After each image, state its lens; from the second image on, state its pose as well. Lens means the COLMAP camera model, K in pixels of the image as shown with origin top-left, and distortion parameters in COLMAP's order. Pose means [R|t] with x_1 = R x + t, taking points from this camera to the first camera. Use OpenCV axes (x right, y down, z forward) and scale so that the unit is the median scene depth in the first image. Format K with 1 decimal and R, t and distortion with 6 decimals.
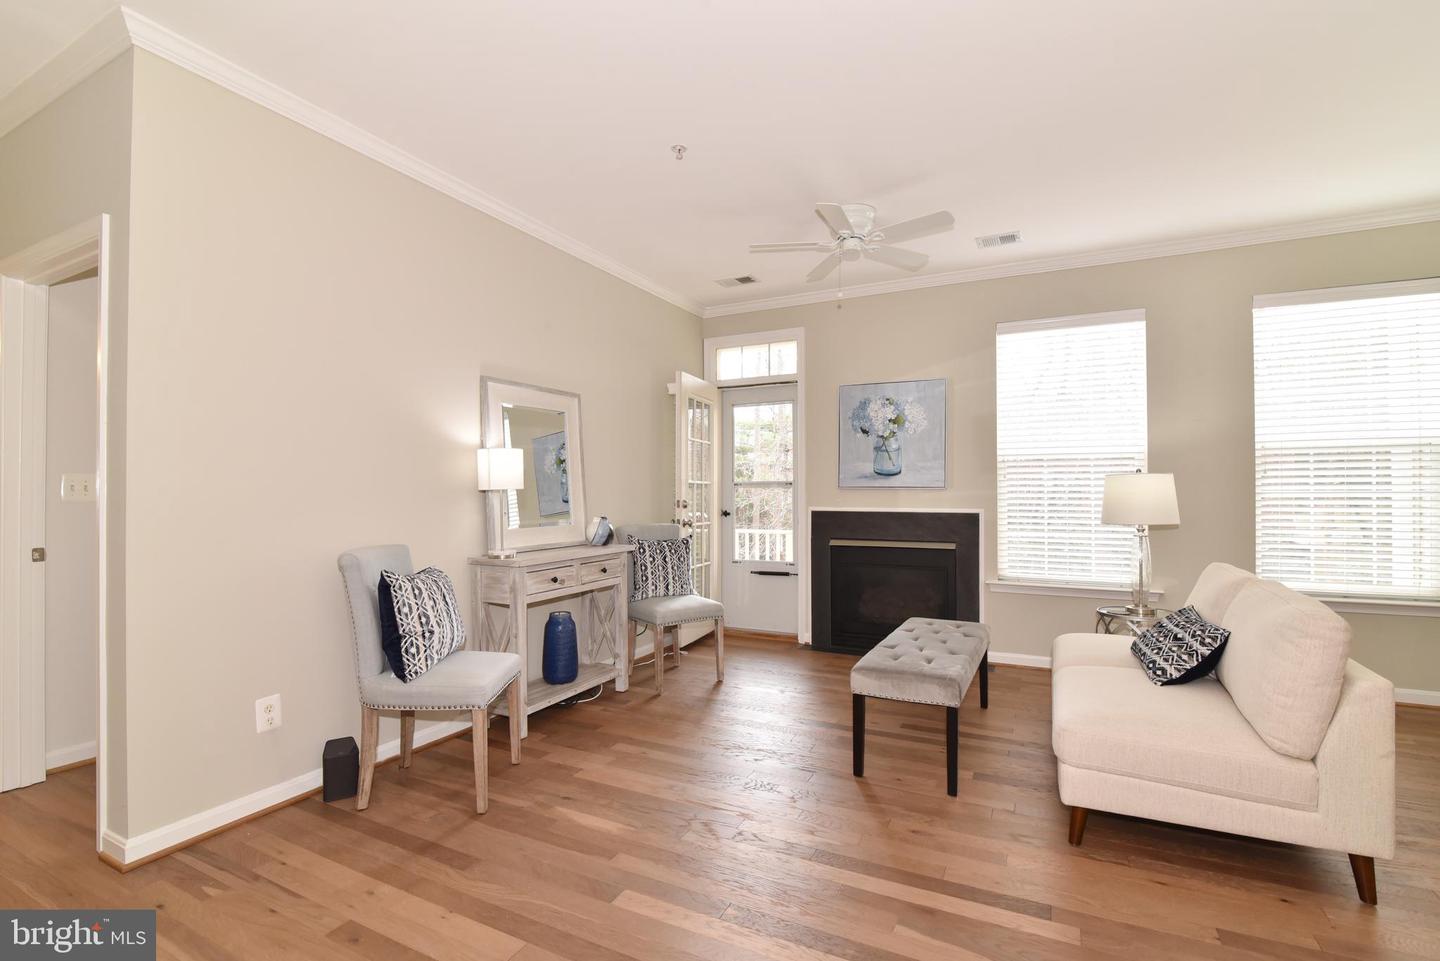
lens RADIAL K [[655.1, 0, 713.9], [0, 655.1, 487.2], [0, 0, 1]] dist [-0.017610, 0.001331]
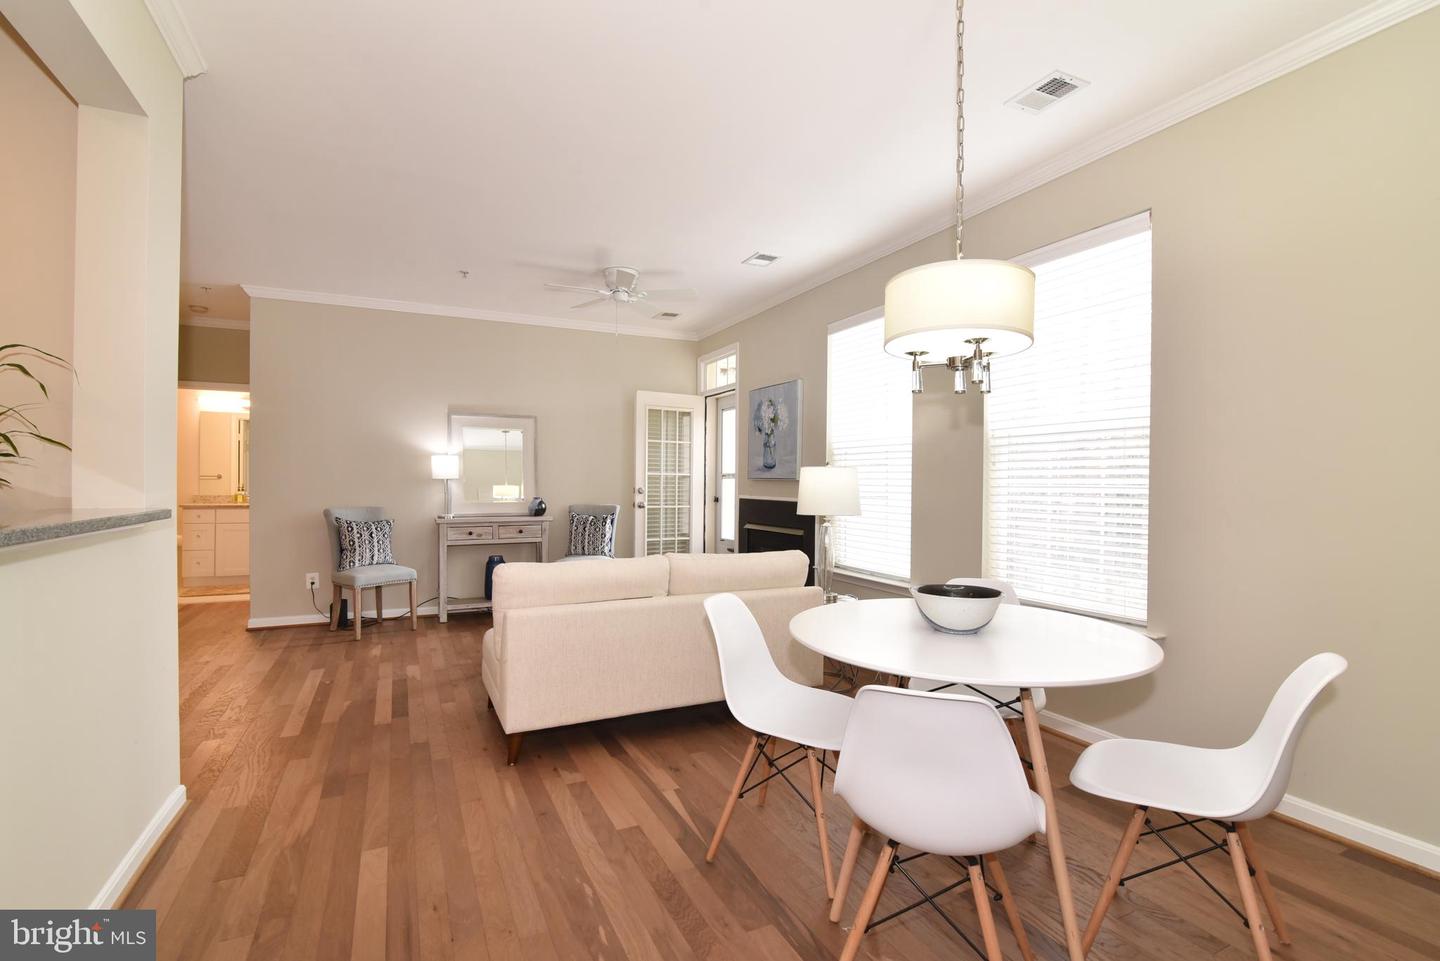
lens RADIAL K [[655.1, 0, 713.9], [0, 655.1, 487.2], [0, 0, 1]] dist [-0.017610, 0.001331]
pose [[0.797622, 0.012461, -0.603028, 0.881896], [-0.004435, 0.999881, 0.014796, -0.001633], [0.603141, -0.009127, 0.797583, 0.037483]]
